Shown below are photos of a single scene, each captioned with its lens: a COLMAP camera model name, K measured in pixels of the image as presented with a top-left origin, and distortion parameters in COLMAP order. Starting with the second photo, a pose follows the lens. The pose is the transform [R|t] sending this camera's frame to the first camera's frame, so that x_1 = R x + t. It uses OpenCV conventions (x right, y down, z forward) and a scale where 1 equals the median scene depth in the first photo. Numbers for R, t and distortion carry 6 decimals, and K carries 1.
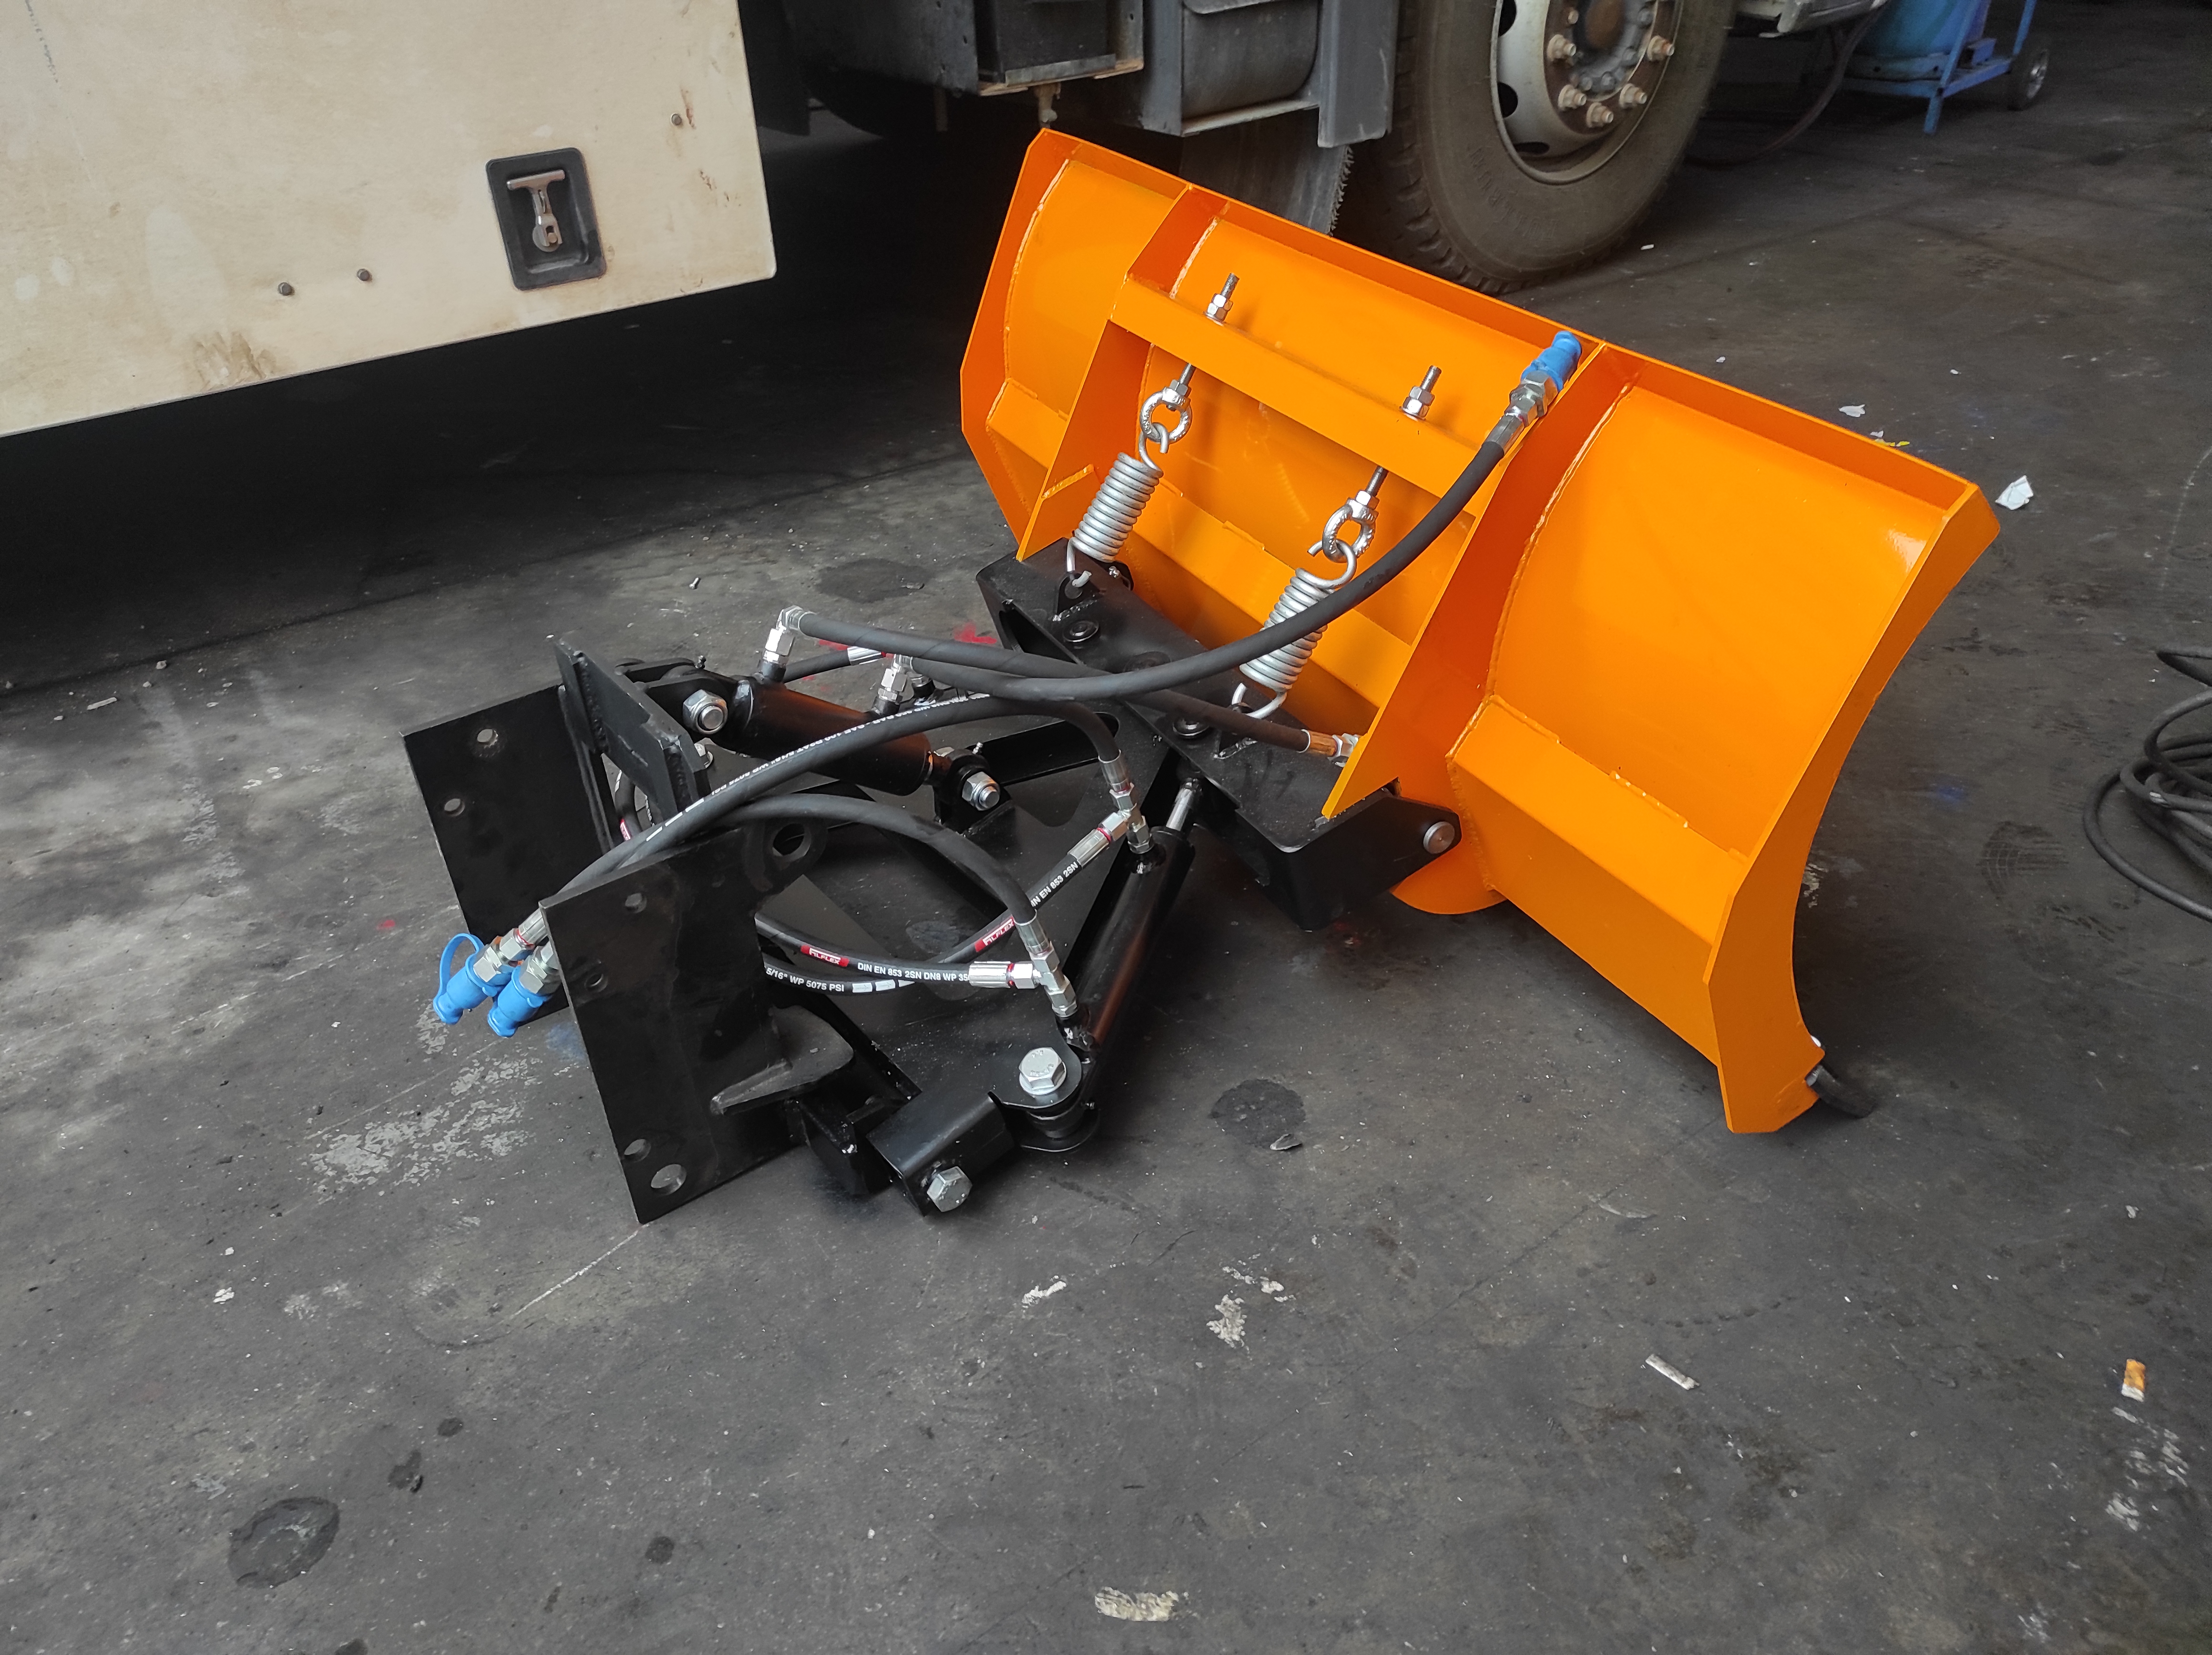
lens RADIAL K [[1548.8, 0, 1115.2], [0, 1548.8, 855.8], [0, 0, 1]] dist [0.026333, -0.001457]
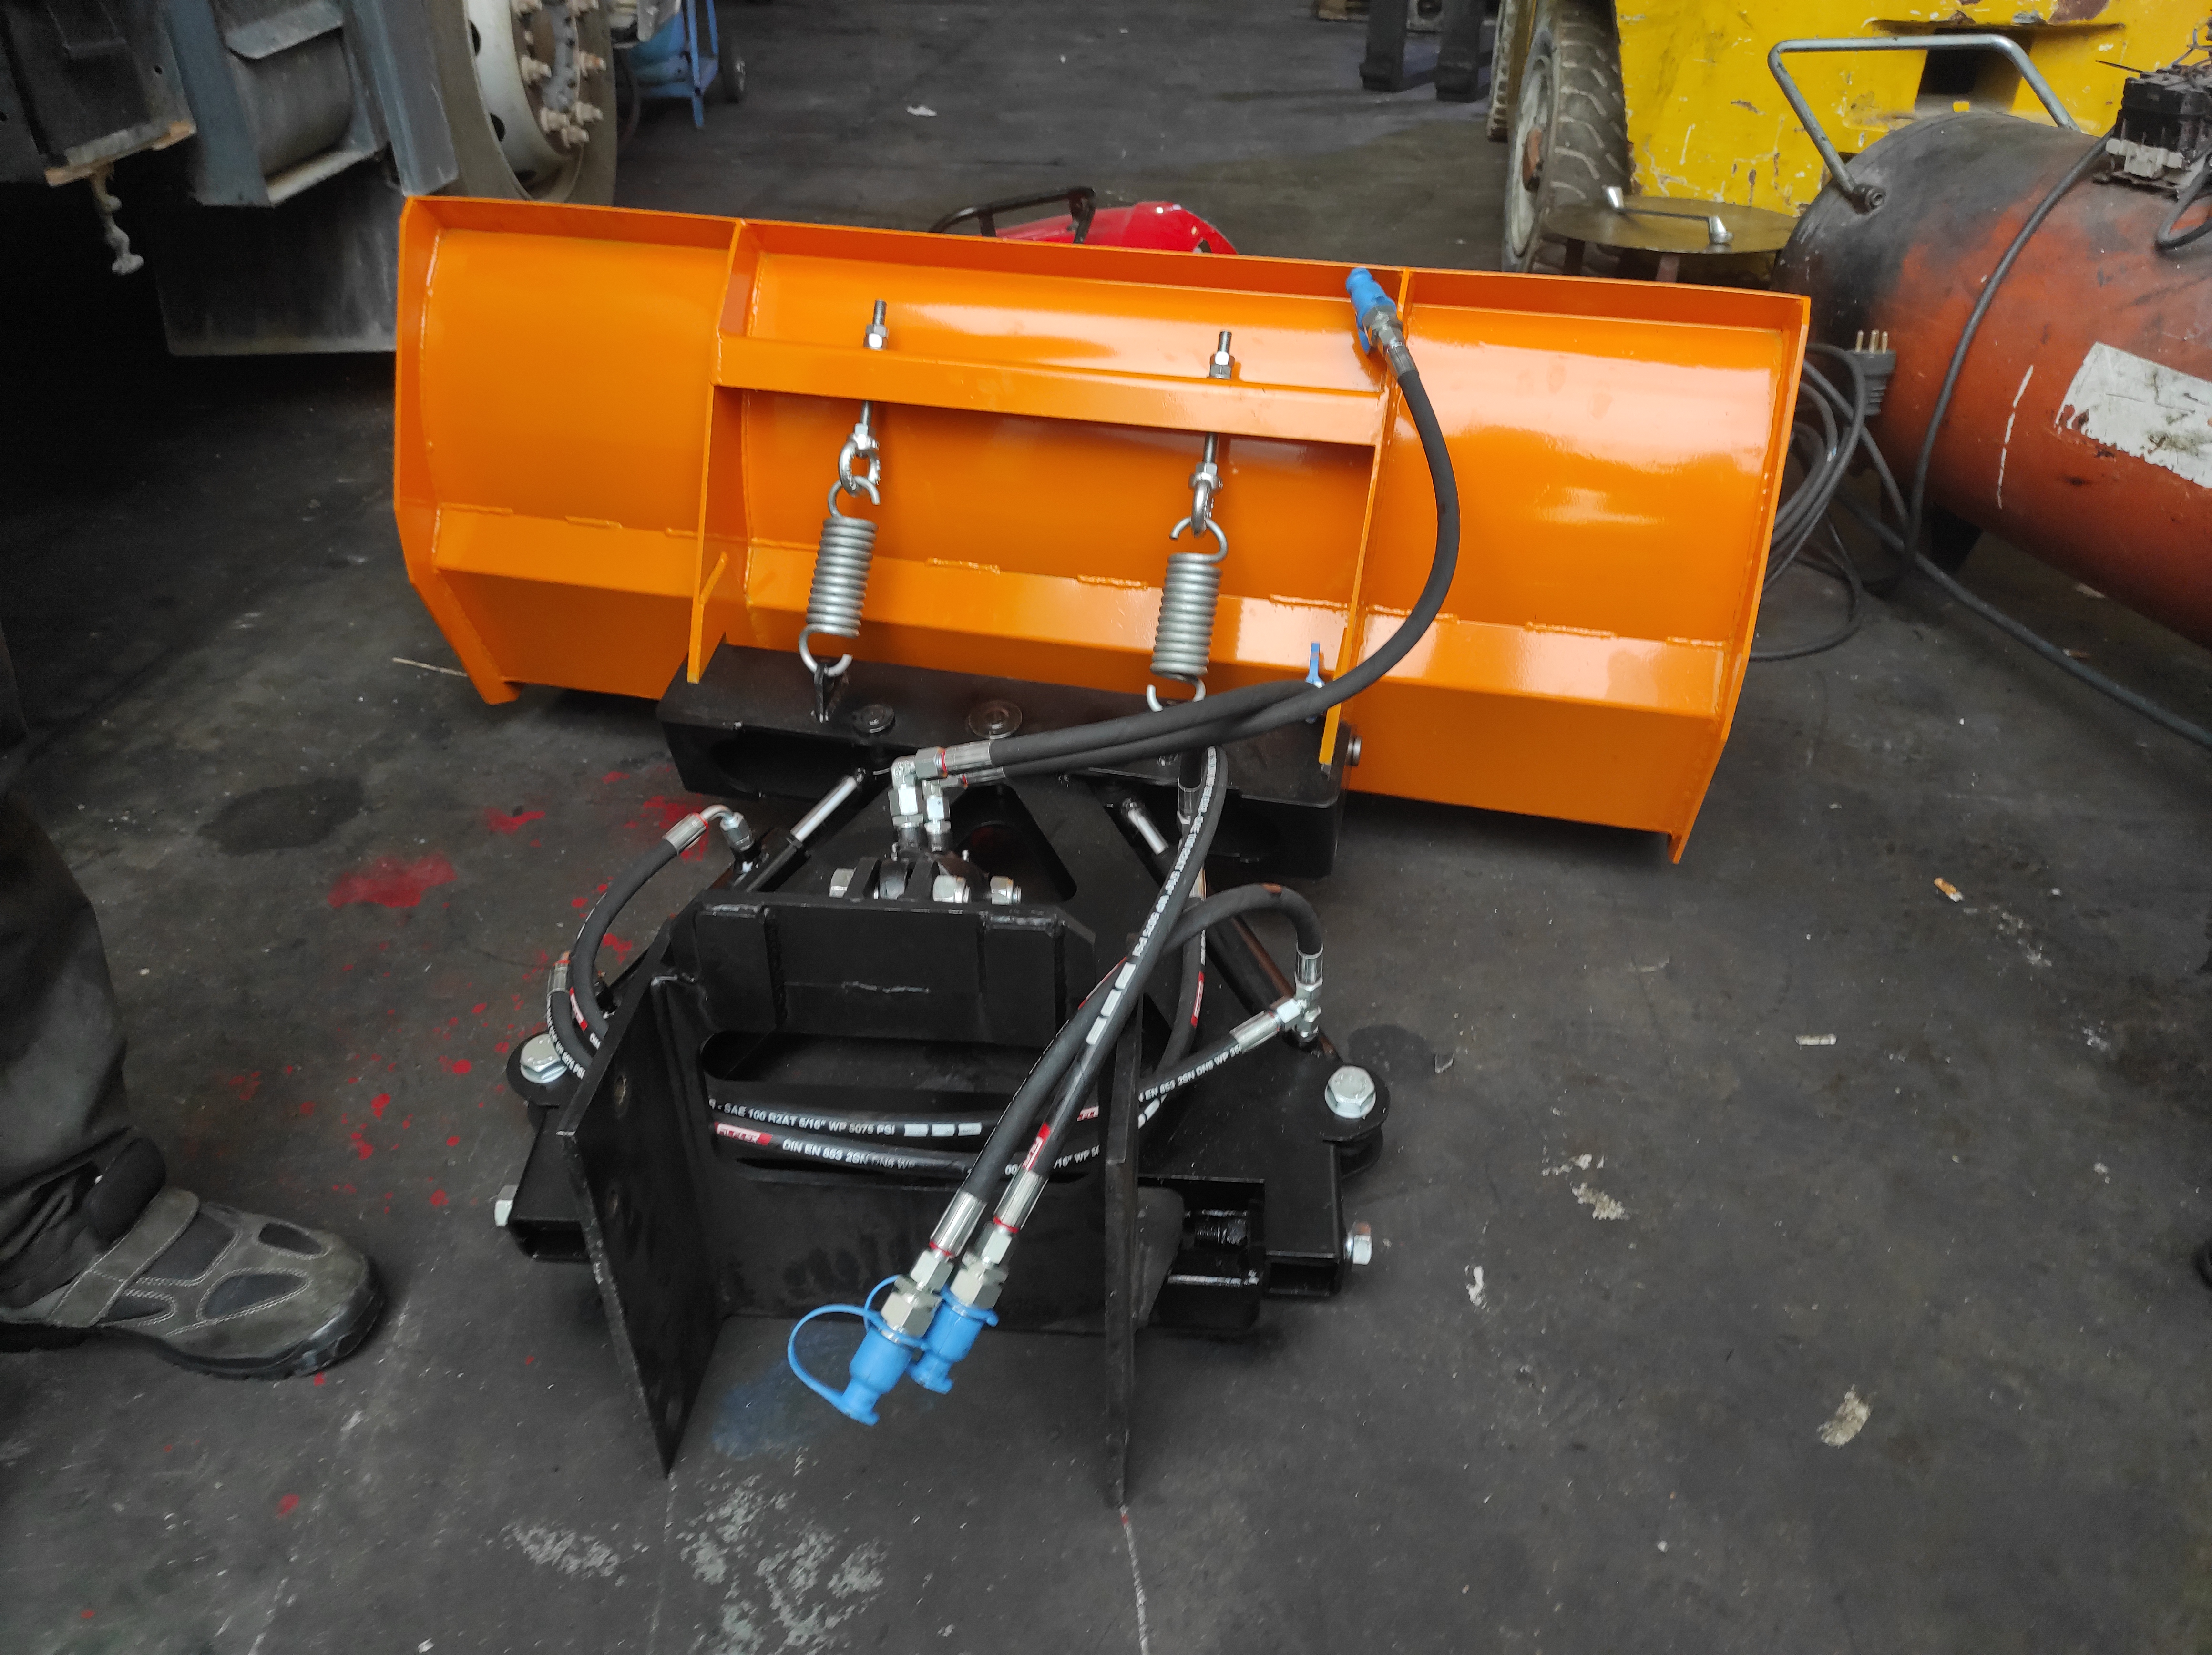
lens RADIAL K [[1595.8, 0, 1106.0], [0, 1595.8, 827.5], [0, 0, 1]] dist [0.017887, -0.003822]
pose [[0.677249, -0.389077, 0.624462, -0.535208], [0.411488, 0.903887, 0.116904, -0.143344], [-0.609928, 0.177785, 0.772257, 0.233829]]
